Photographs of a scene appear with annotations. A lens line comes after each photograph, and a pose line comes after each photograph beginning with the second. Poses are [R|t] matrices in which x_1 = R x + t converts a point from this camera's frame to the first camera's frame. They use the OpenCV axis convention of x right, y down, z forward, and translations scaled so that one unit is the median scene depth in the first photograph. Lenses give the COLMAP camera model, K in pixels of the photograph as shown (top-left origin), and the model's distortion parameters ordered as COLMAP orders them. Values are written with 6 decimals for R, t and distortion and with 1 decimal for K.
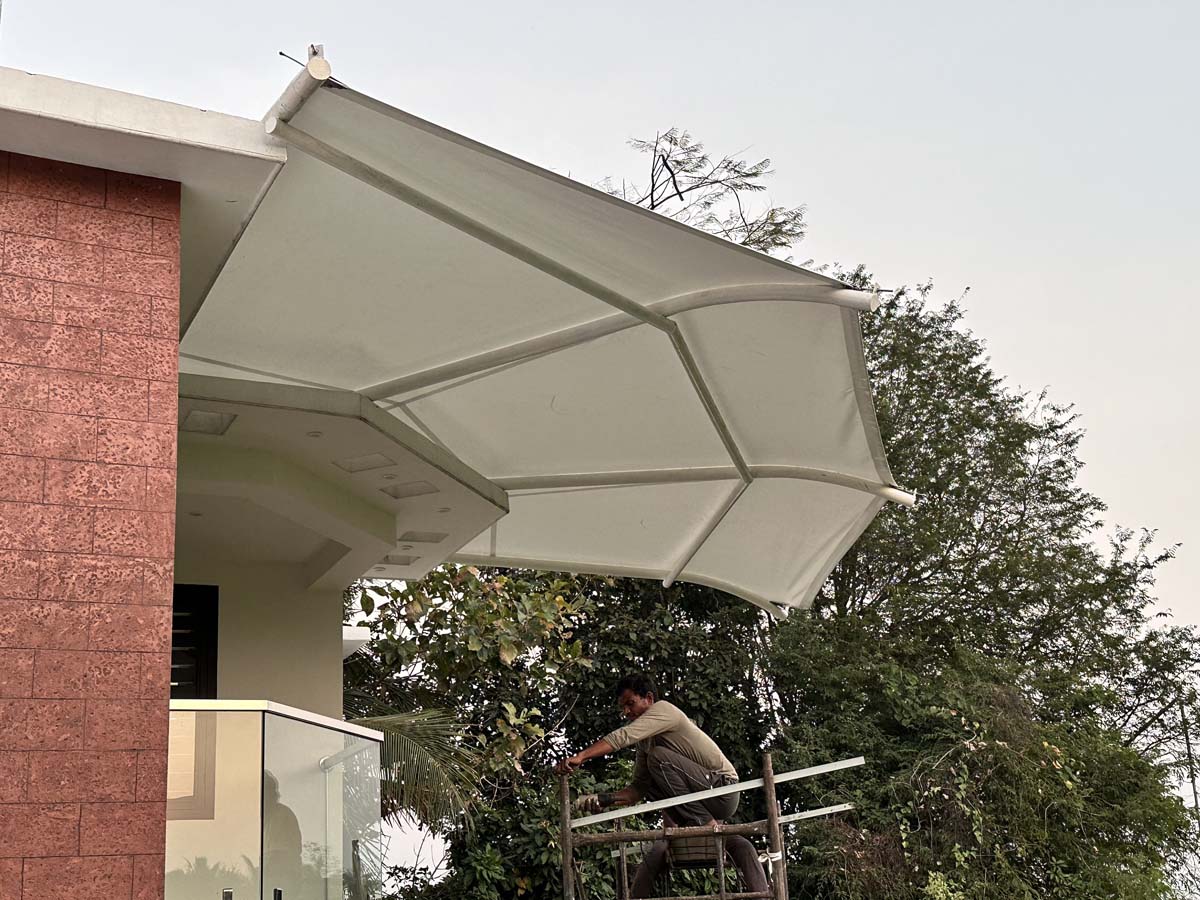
lens RADIAL K [[1610.7, 0, 600.0], [0, 1610.7, 450.0], [0, 0, 1]] dist [0.121120, 0.002847]
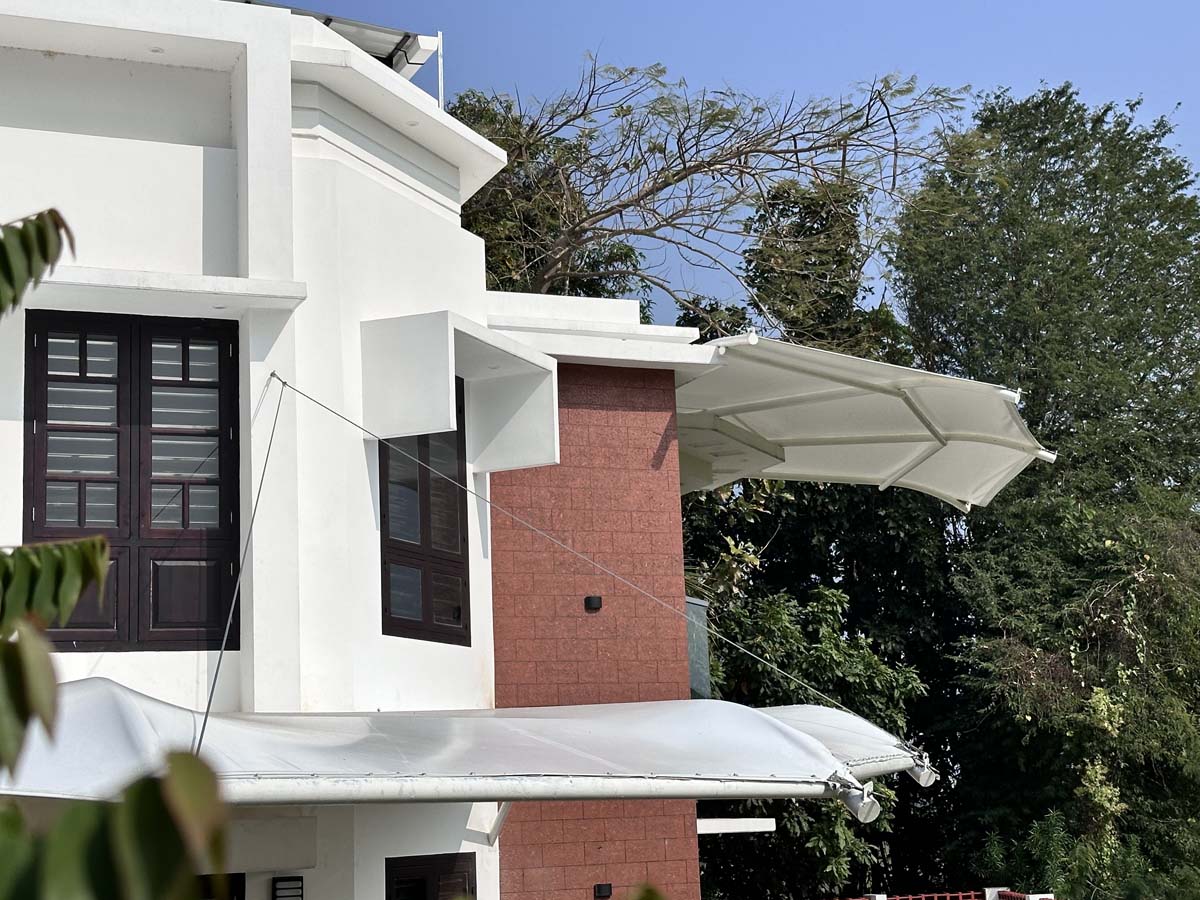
lens RADIAL K [[1758.1, 0, 600.0], [0, 1758.1, 450.0], [0, 0, 1]] dist [0.094925, -0.178094]
pose [[0.995070, 0.018343, -0.097464, -0.022326], [-0.005398, 0.991307, 0.131461, -0.062314], [0.099028, -0.130287, 0.986519, -0.219620]]
